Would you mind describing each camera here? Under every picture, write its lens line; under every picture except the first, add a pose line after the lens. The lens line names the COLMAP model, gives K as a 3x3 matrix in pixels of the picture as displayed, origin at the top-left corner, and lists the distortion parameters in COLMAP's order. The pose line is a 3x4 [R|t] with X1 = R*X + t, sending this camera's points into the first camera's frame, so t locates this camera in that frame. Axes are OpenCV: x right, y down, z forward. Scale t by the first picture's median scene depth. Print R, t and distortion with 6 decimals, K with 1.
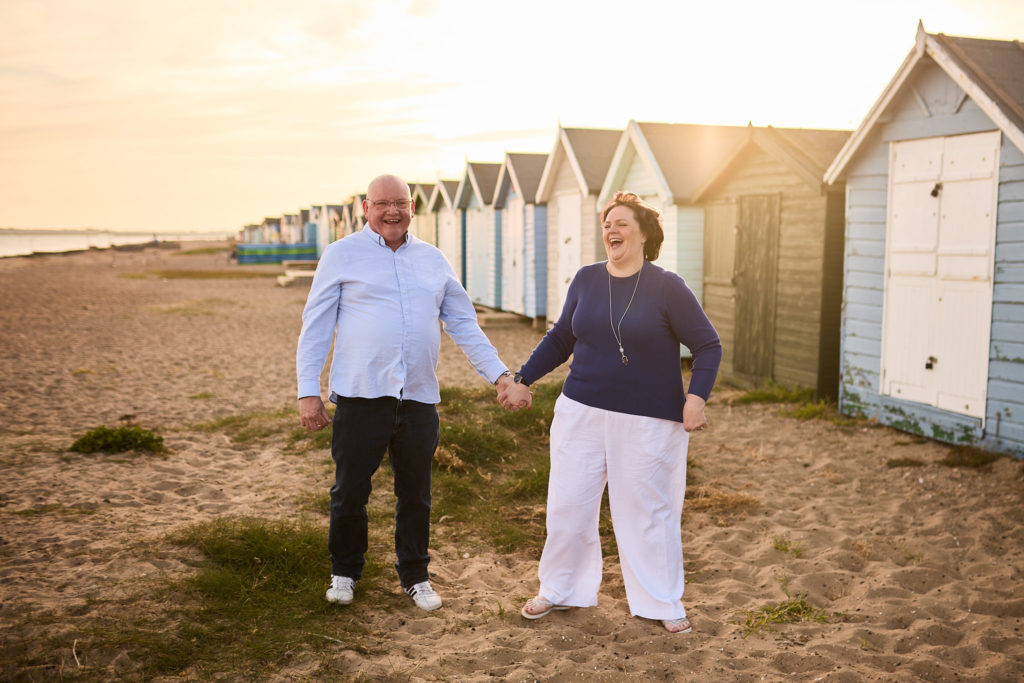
lens RADIAL K [[1062.6, 0, 512.0], [0, 1062.6, 341.5], [0, 0, 1]] dist [-0.006091, -0.000695]
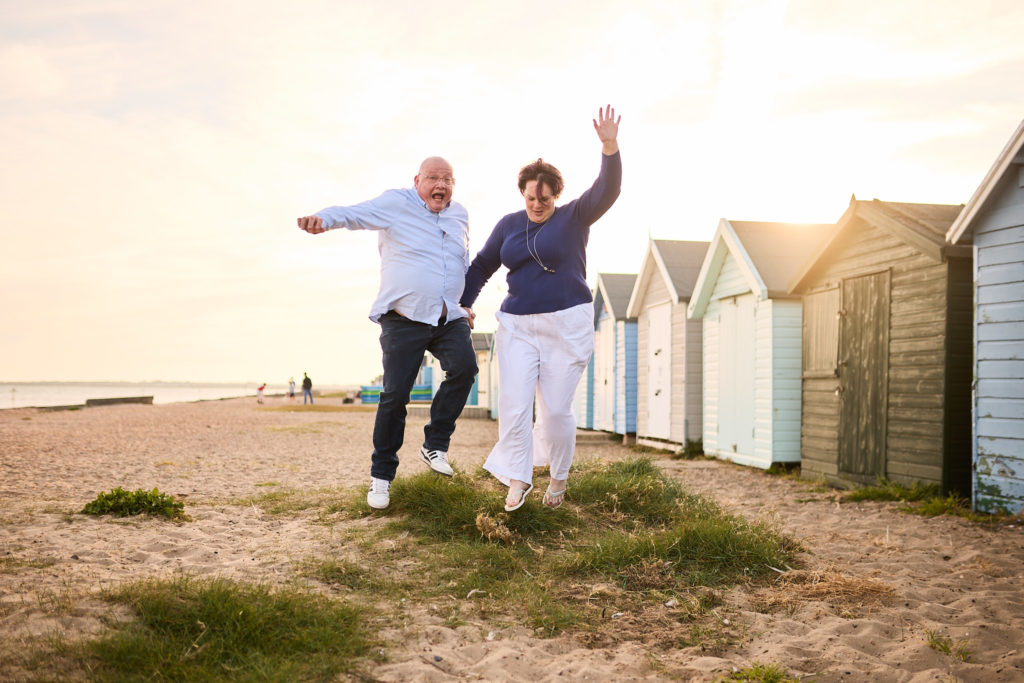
lens RADIAL K [[1010.3, 0, 481.0], [0, 1010.3, 342.0], [0, 0, 1]] dist [-0.034029, 0.048701]
pose [[0.992148, 0.010475, -0.124629, 0.018746], [-0.025942, 0.992051, -0.123135, 0.046210], [0.122348, 0.125402, 0.984533, 0.157150]]
